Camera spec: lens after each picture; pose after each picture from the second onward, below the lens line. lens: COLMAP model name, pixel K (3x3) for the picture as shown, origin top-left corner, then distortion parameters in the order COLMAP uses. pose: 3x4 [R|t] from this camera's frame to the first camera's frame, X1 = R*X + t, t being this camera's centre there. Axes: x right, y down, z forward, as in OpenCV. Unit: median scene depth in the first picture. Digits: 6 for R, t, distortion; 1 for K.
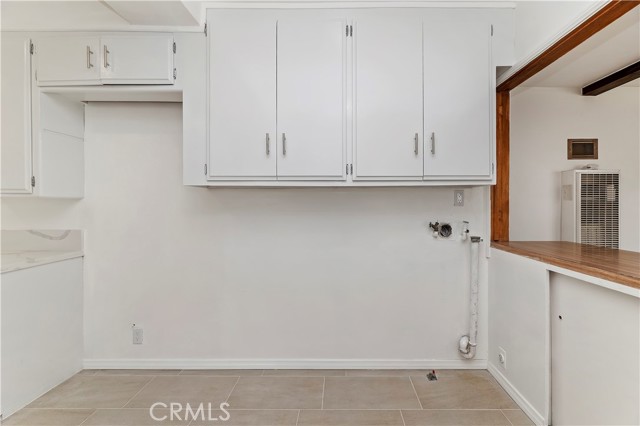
lens RADIAL K [[262.9, 0, 322.8], [0, 262.9, 204.3], [0, 0, 1]] dist [-0.001073, -0.000122]
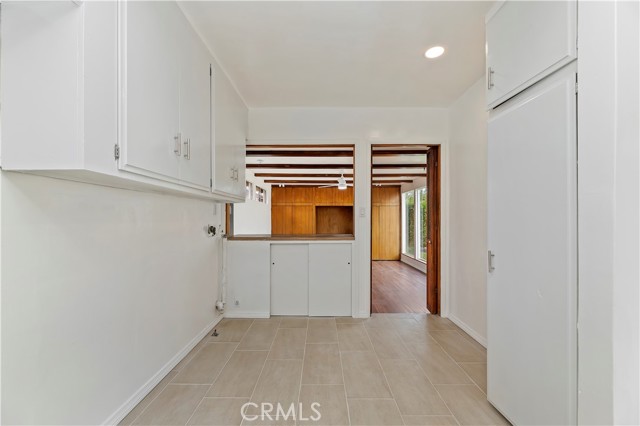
lens RADIAL K [[262.2, 0, 317.9], [0, 262.2, 216.3], [0, 0, 1]] dist [-0.001050, -0.000139]
pose [[0.002086, 0.010385, 0.999944, -0.923317], [0.005077, 0.999933, -0.010396, 0.036320], [-0.999985, 0.005099, 0.002033, 0.409344]]
